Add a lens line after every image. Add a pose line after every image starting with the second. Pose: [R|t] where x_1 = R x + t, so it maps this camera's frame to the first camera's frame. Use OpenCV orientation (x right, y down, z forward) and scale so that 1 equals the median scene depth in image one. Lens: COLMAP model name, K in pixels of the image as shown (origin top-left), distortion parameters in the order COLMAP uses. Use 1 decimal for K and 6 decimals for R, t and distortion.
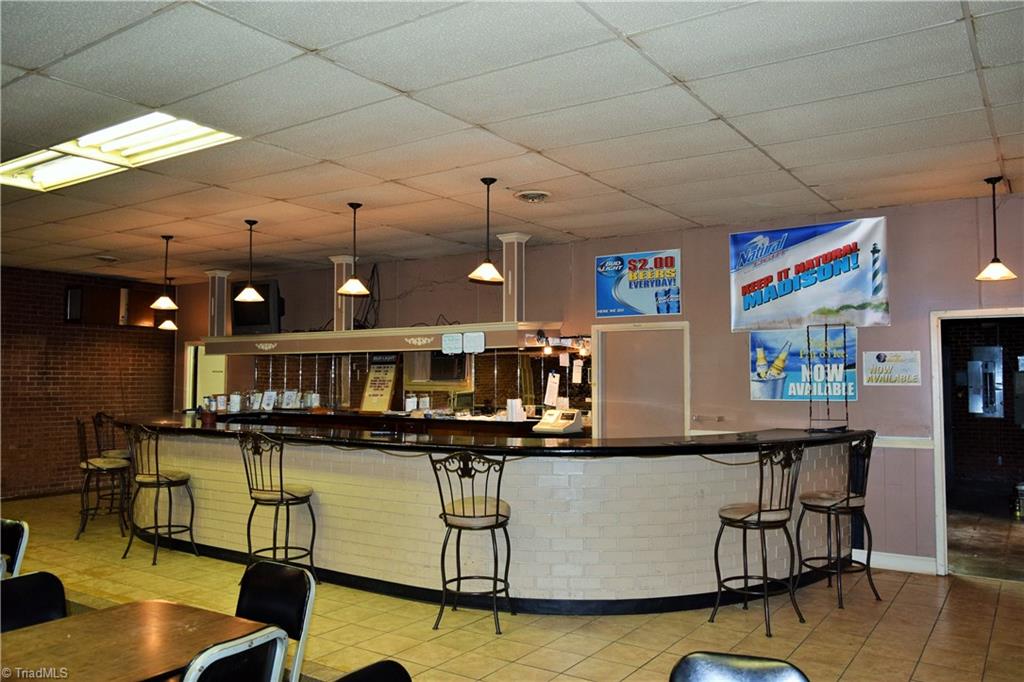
lens RADIAL K [[792.9, 0, 514.5], [0, 792.9, 341.7], [0, 0, 1]] dist [-0.021654, 0.011204]
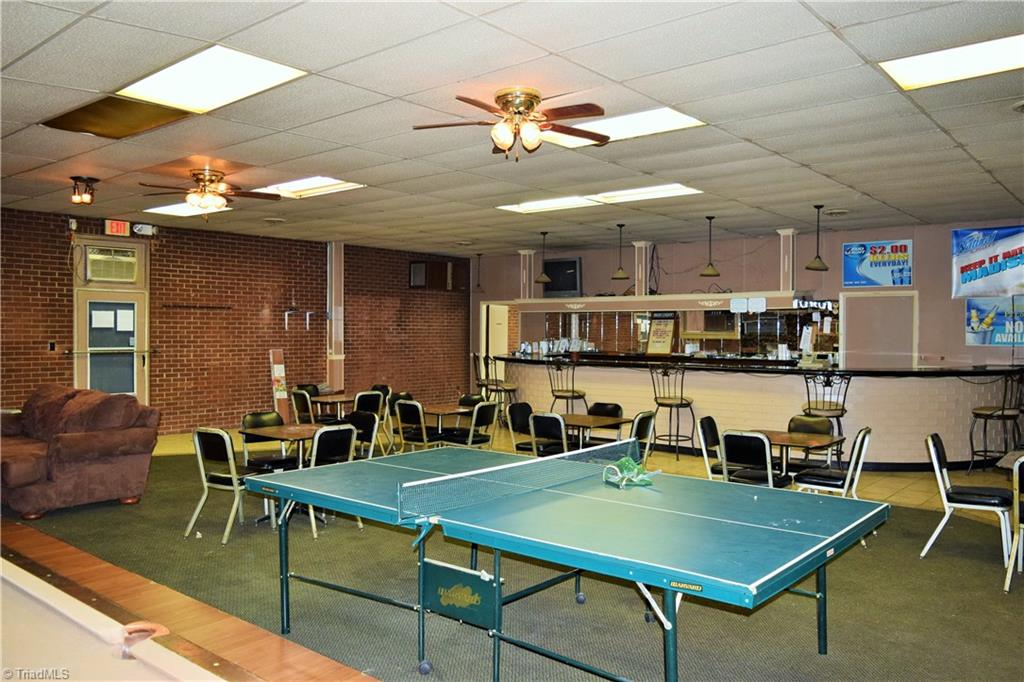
lens RADIAL K [[792.9, 0, 509.5], [0, 792.9, 337.9], [0, 0, 1]] dist [-0.021654, 0.011204]
pose [[0.994610, 0.004526, -0.103592, -0.362627], [0.001312, 0.998418, 0.056220, -0.021233], [0.103682, -0.056053, 0.993030, -0.494193]]
